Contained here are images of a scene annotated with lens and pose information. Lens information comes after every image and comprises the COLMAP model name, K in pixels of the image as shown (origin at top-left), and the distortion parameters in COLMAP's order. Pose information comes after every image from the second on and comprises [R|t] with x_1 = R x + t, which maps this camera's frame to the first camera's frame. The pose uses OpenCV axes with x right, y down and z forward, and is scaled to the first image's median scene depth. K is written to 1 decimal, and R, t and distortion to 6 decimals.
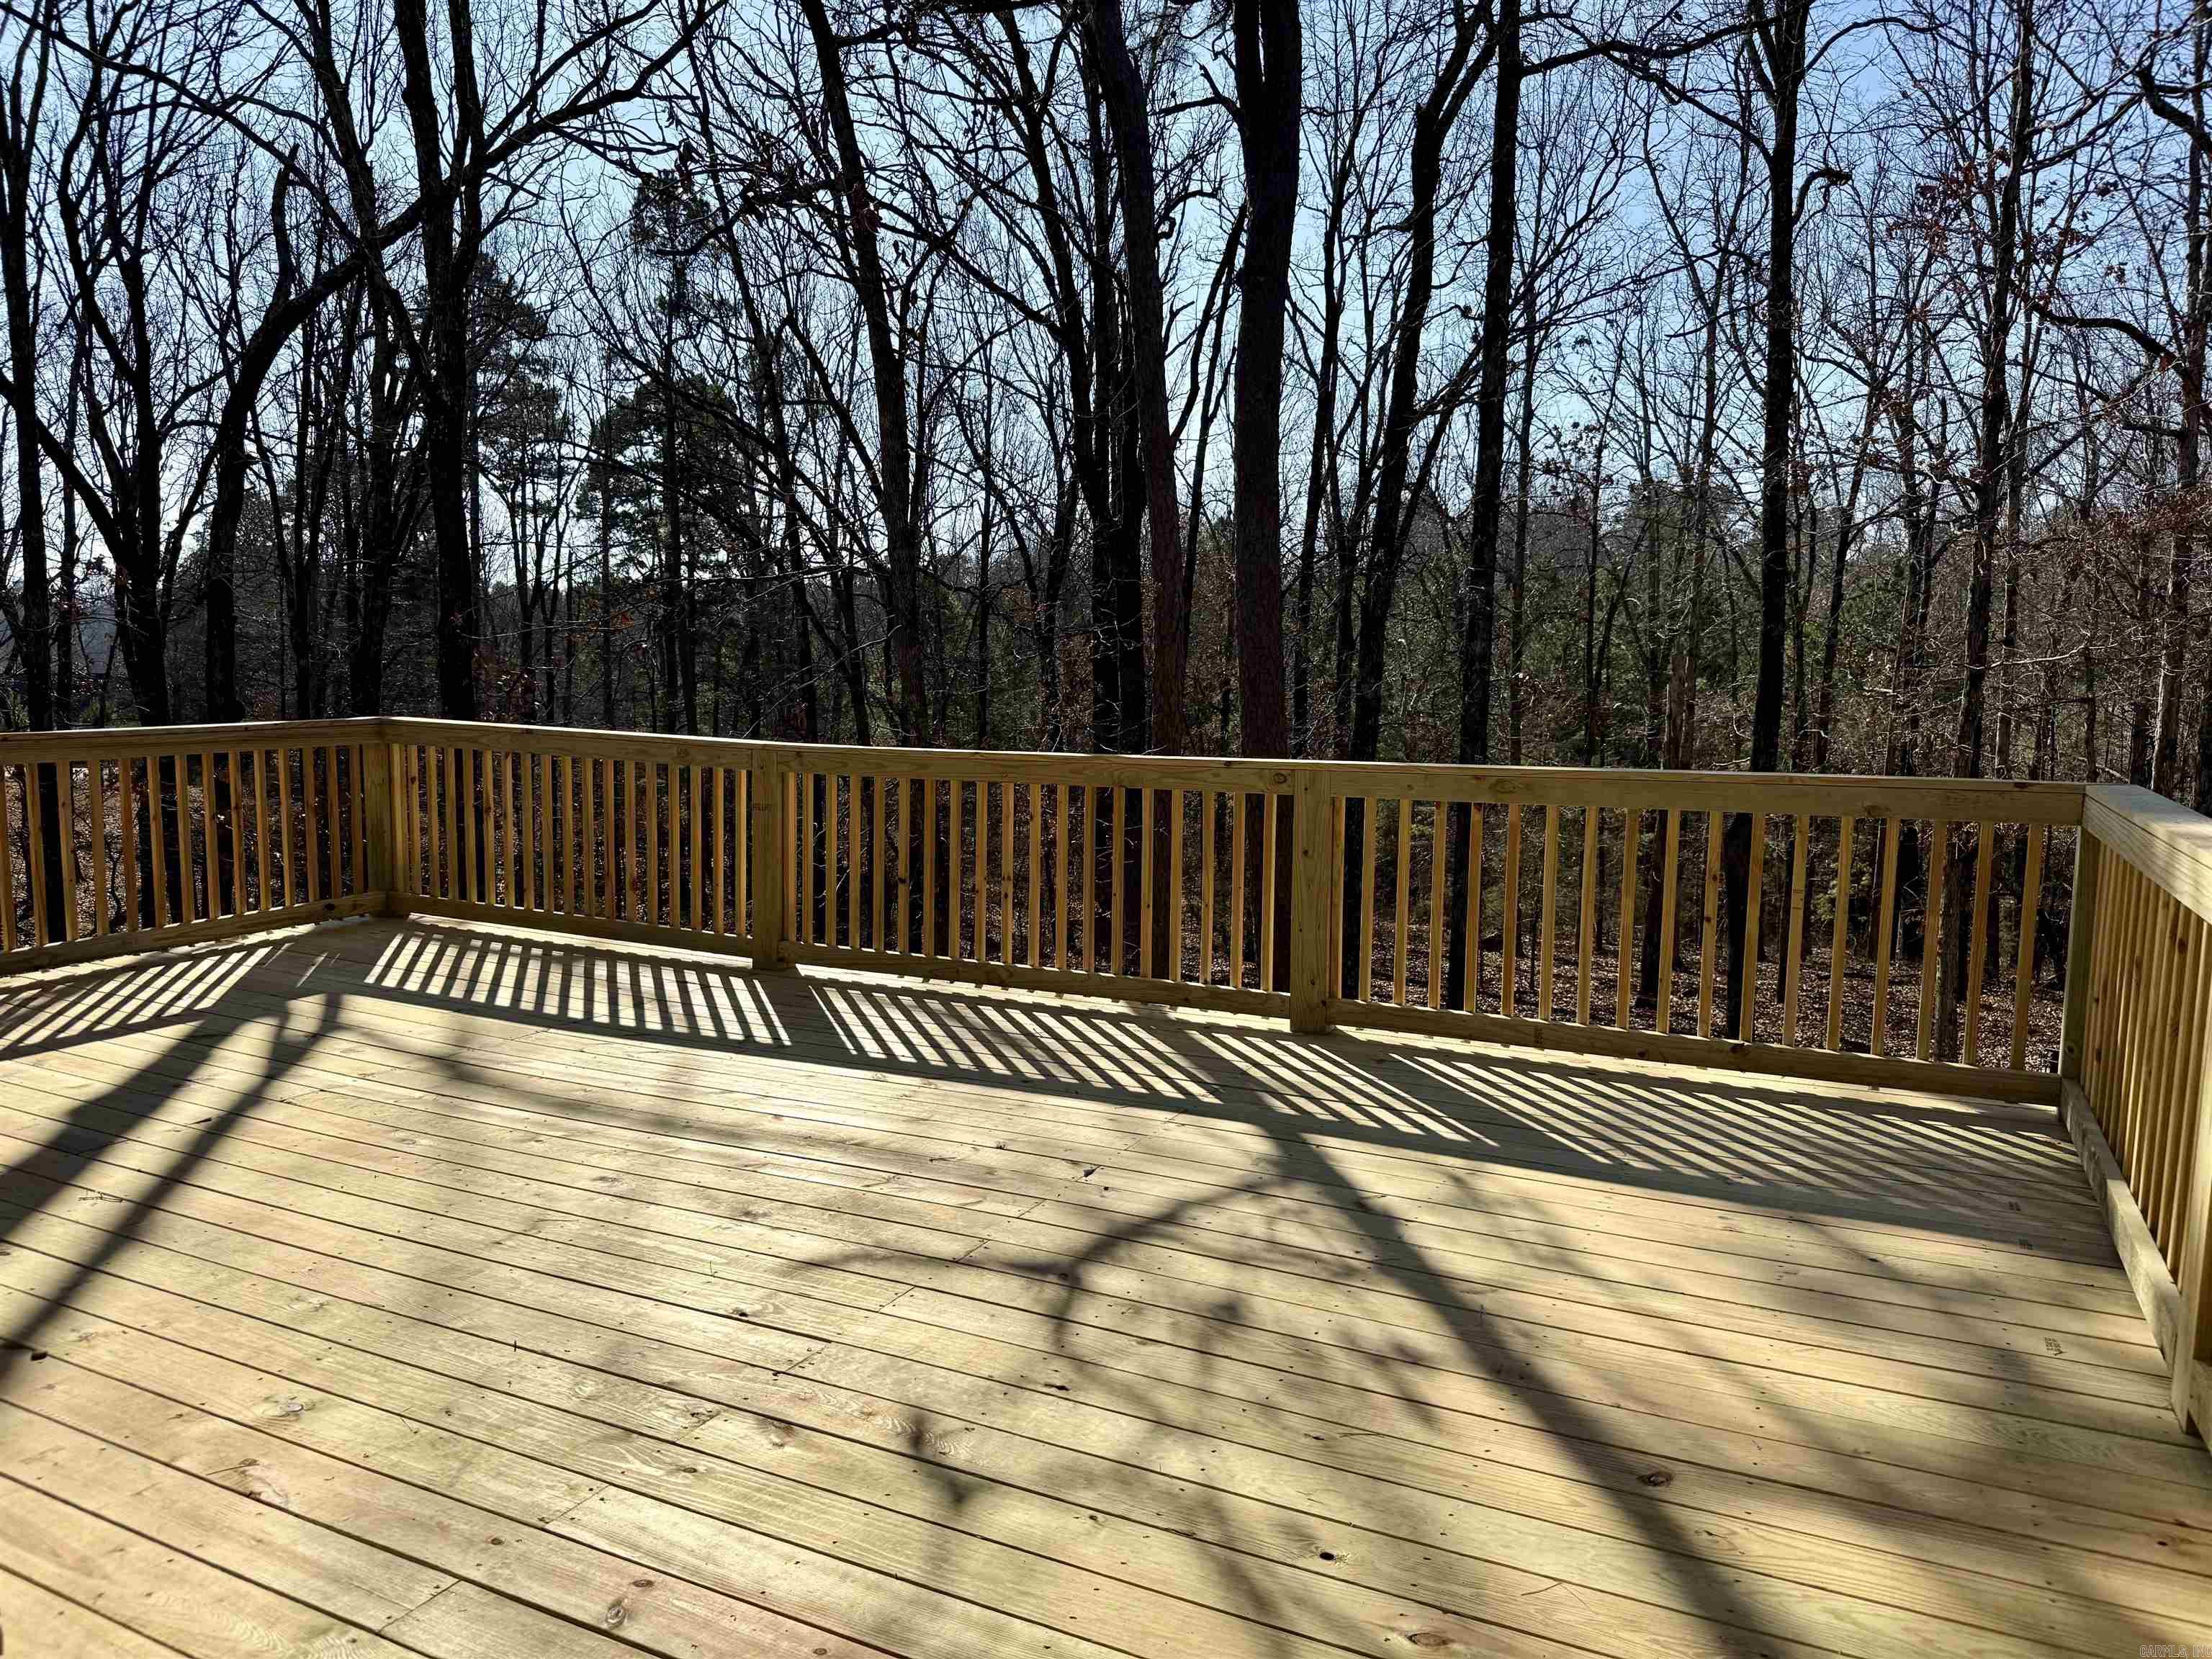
lens RADIAL K [[1543.2, 0, 1105.6], [0, 1543.2, 835.3], [0, 0, 1]] dist [0.012970, -0.034661]
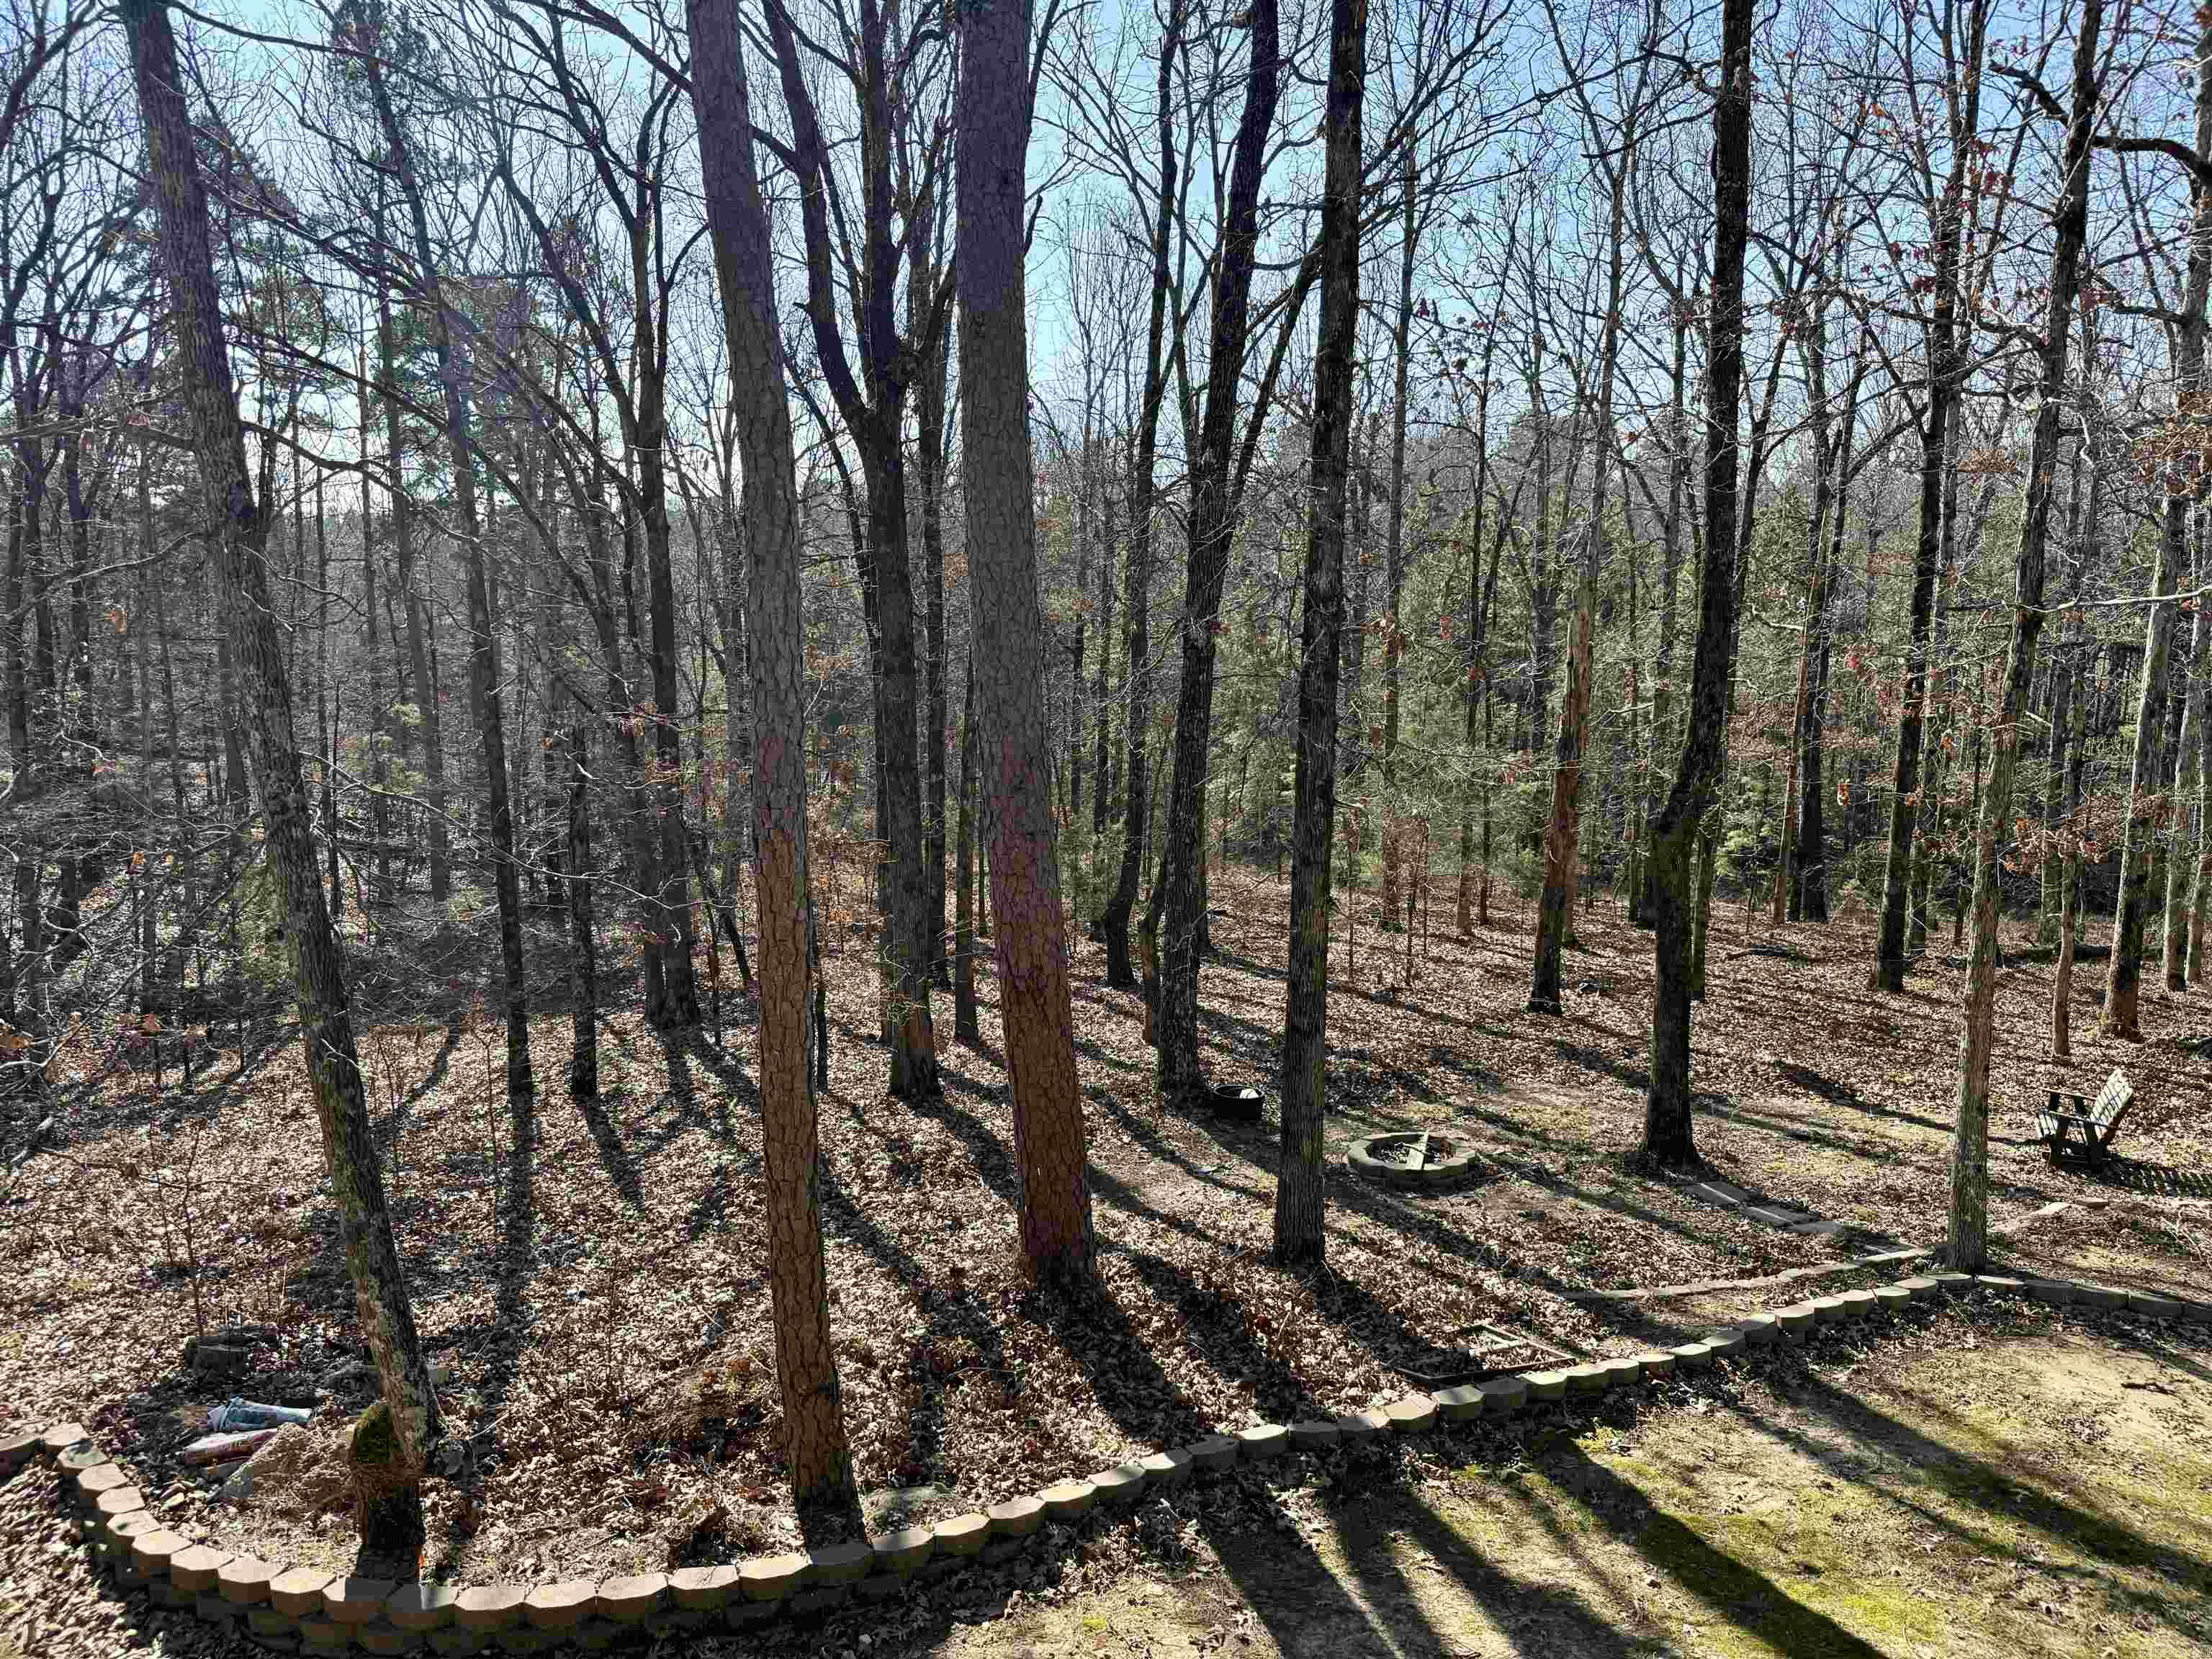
lens RADIAL K [[1543.2, 0, 1113.4], [0, 1543.2, 832.0], [0, 0, 1]] dist [0.012970, -0.034661]
pose [[0.997240, -0.010941, 0.073432, 0.042467], [0.008012, 0.999165, 0.040063, -0.015139], [-0.073809, -0.039364, 0.996495, 0.137982]]
